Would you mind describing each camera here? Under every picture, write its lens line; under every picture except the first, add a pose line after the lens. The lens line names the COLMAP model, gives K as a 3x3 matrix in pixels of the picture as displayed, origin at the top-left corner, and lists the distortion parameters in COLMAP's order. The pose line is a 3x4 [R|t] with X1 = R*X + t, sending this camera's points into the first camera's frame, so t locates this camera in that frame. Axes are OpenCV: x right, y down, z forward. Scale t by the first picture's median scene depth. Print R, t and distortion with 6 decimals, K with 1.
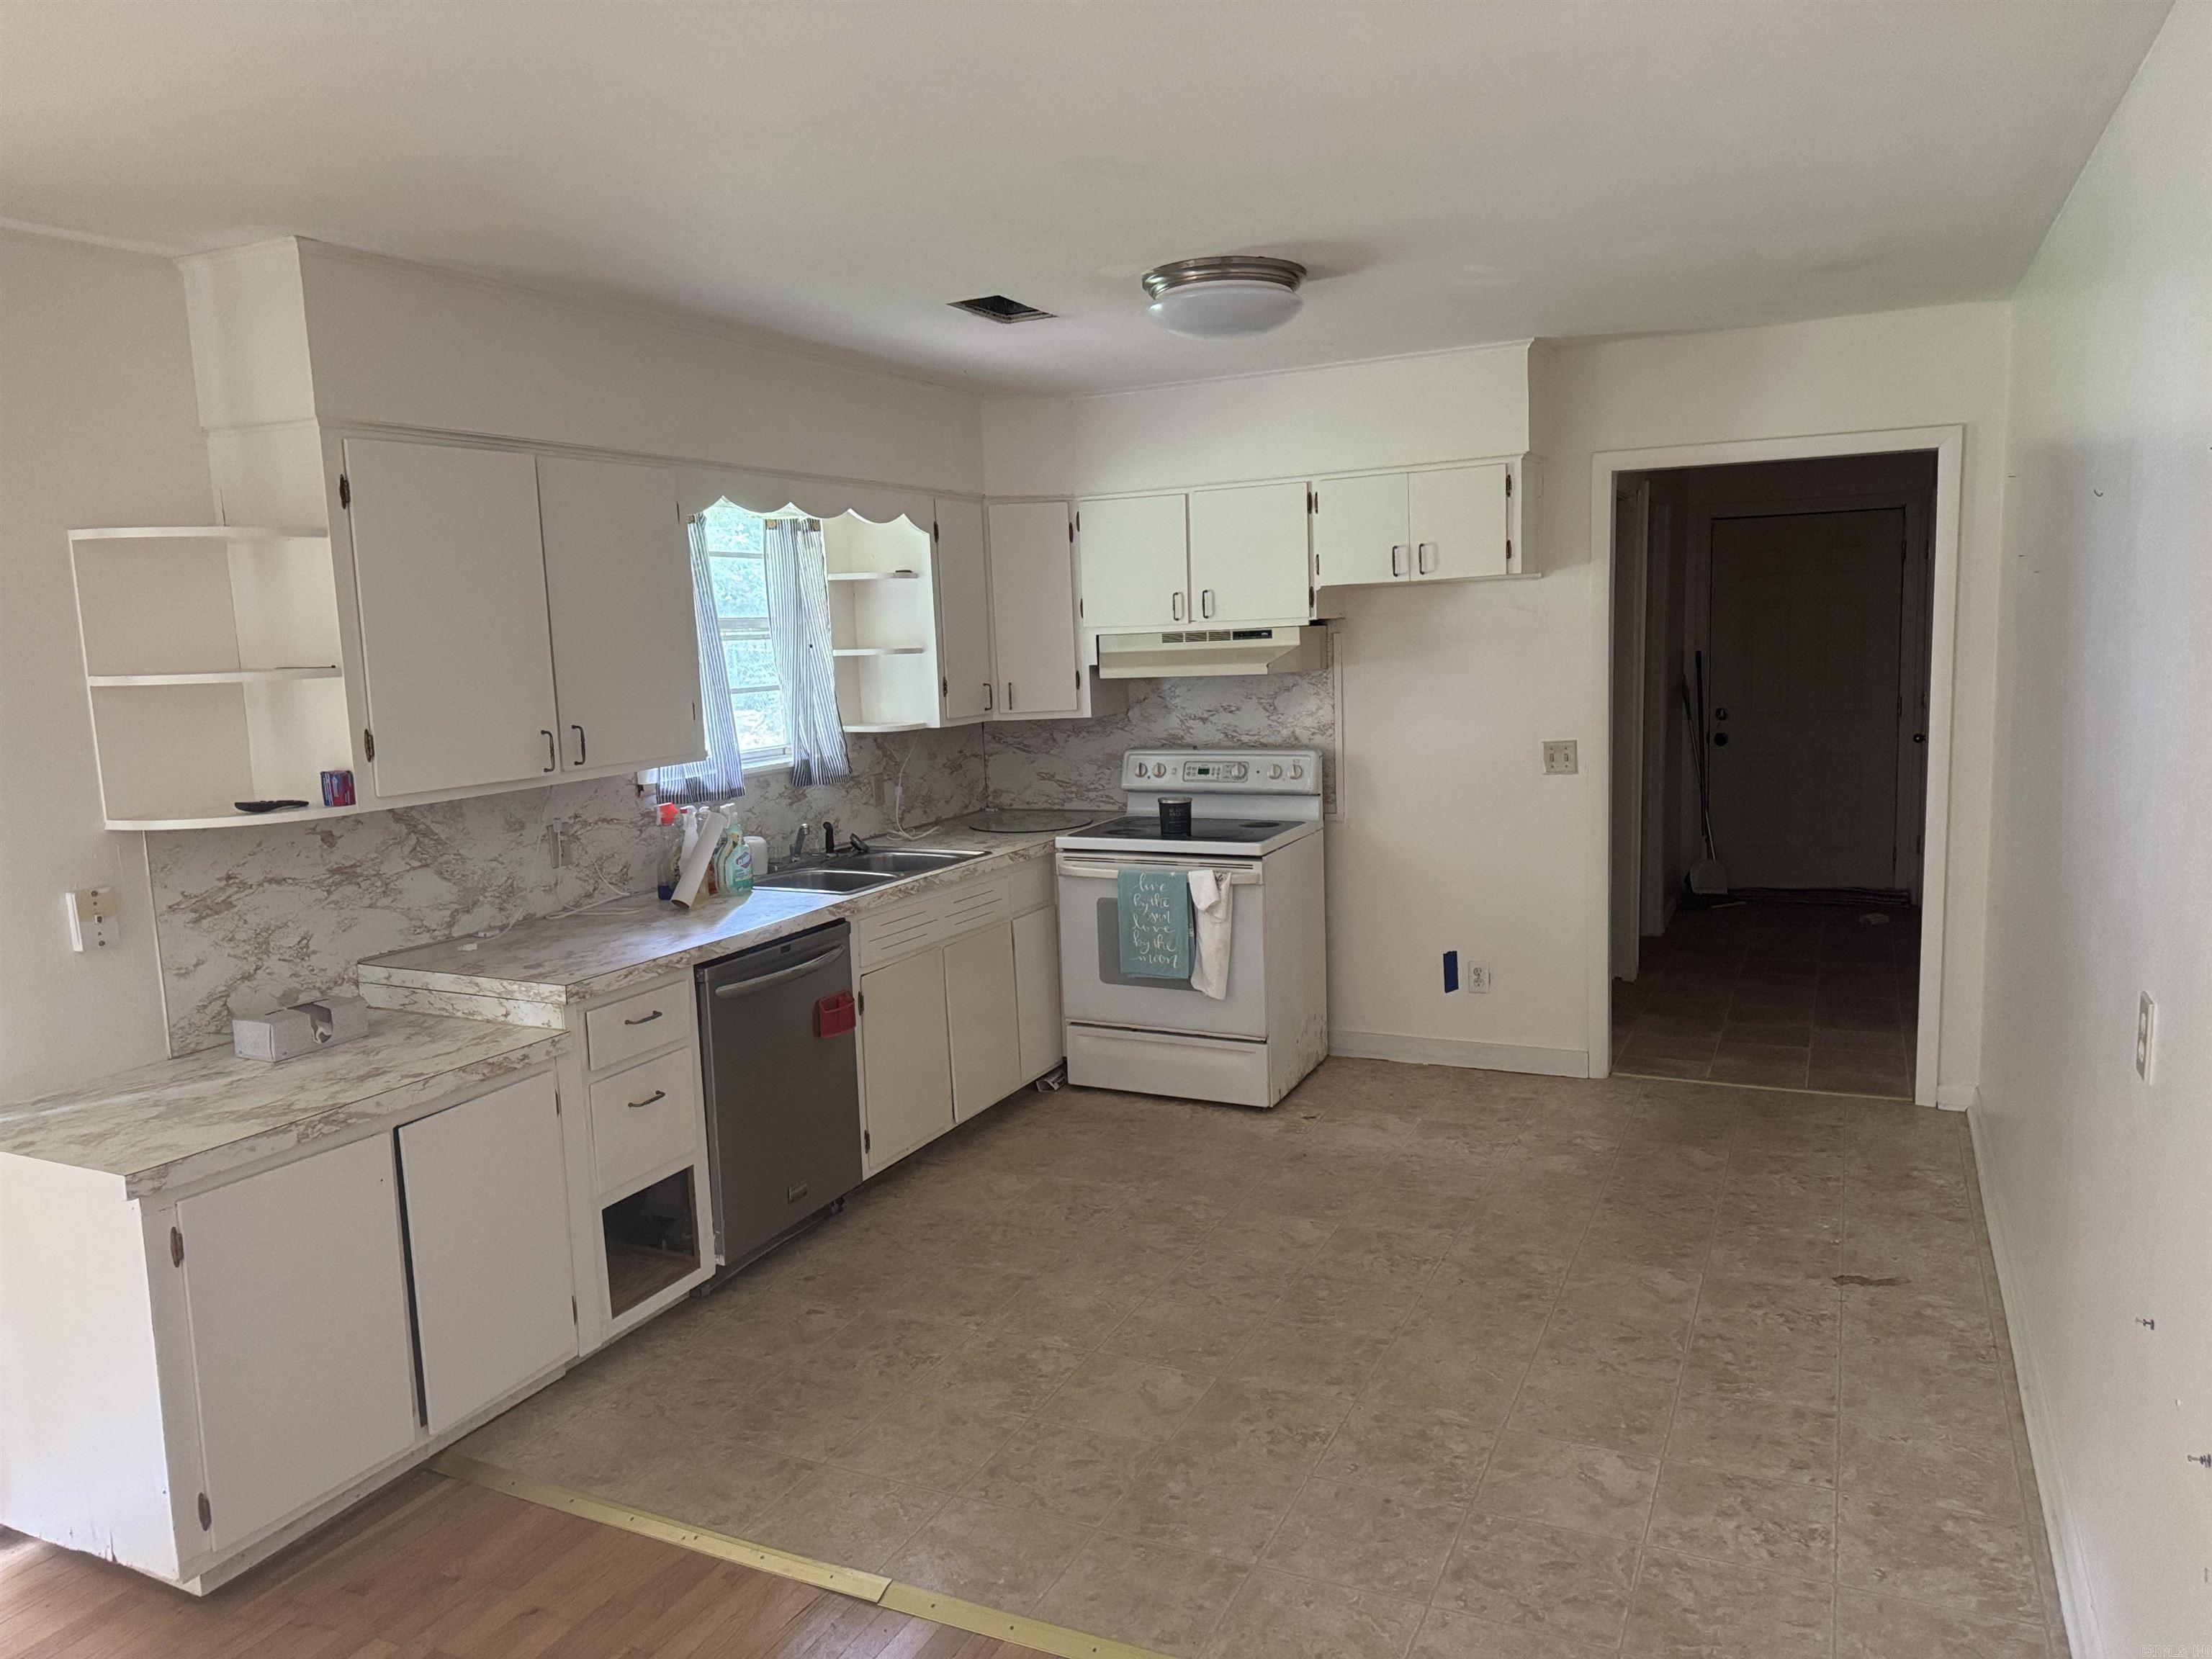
lens RADIAL K [[1554.6, 0, 1101.4], [0, 1554.6, 829.2], [0, 0, 1]] dist [0.086330, -0.068126]
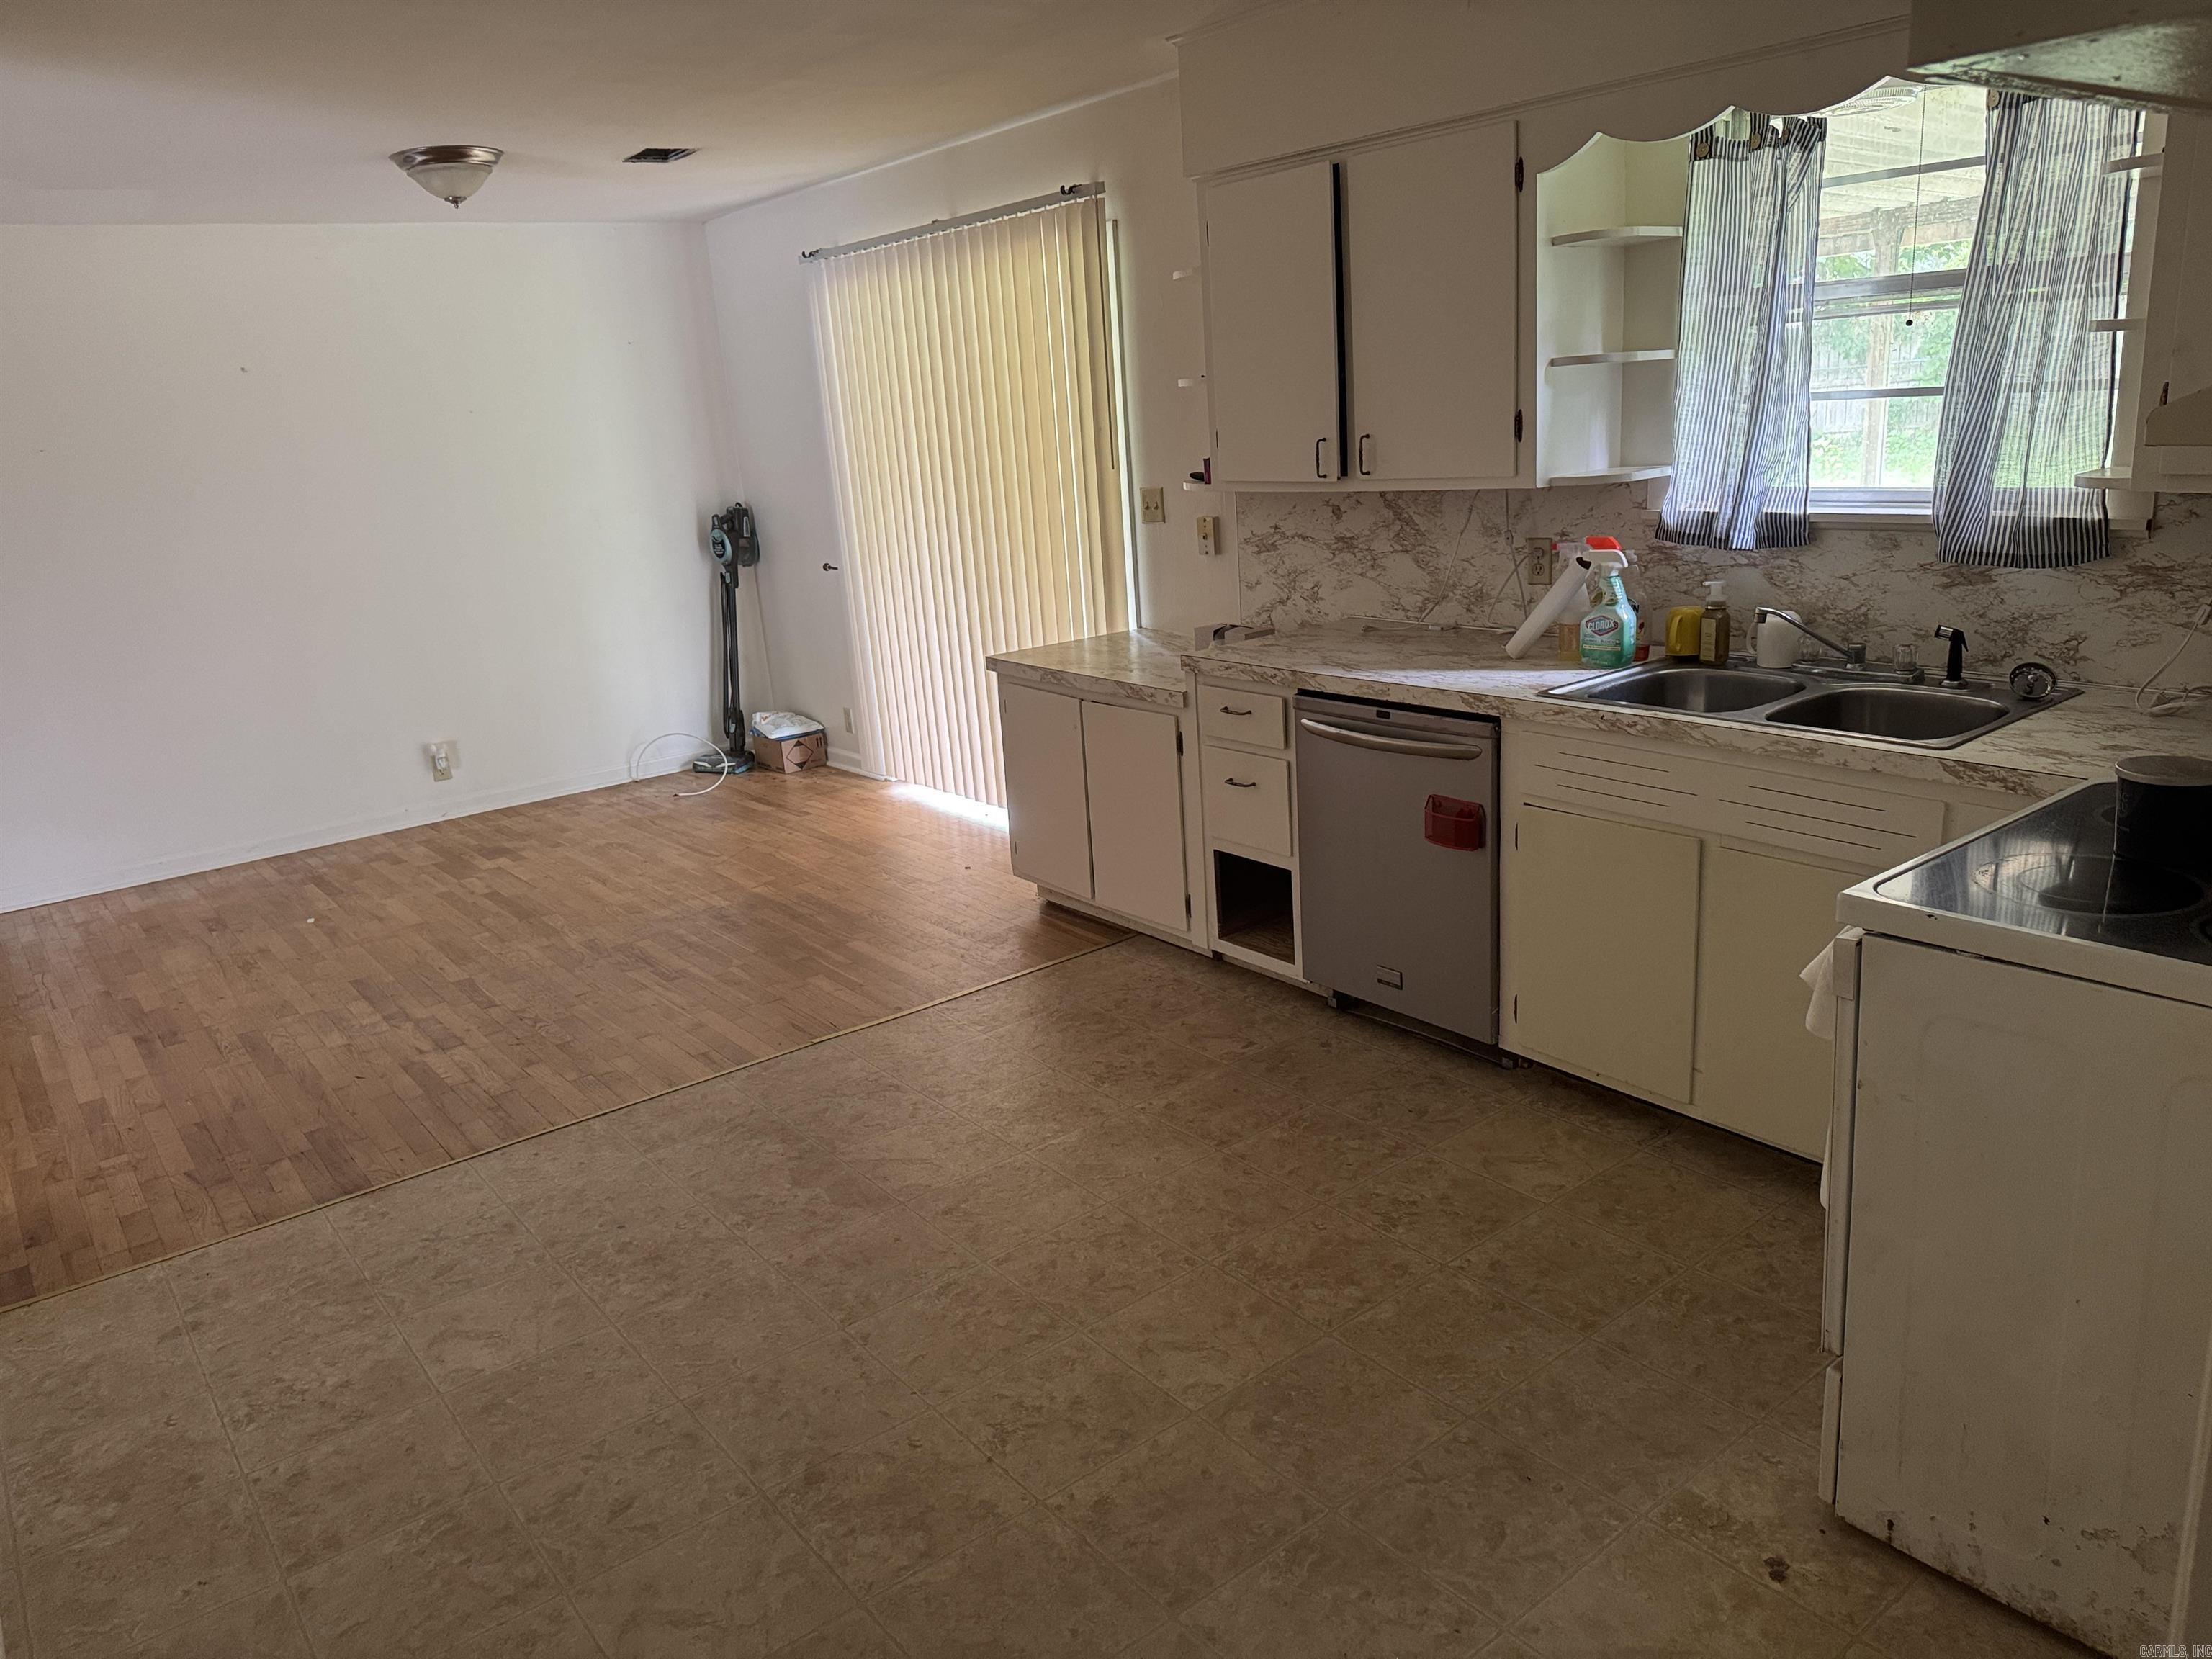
lens RADIAL K [[1554.6, 0, 1101.4], [0, 1554.6, 829.2], [0, 0, 1]] dist [0.086330, -0.068126]
pose [[-0.445583, 0.304816, -0.841750, 0.720651], [-0.034940, 0.933612, 0.356577, -0.196415], [0.894559, 0.188296, -0.405351, 1.398463]]
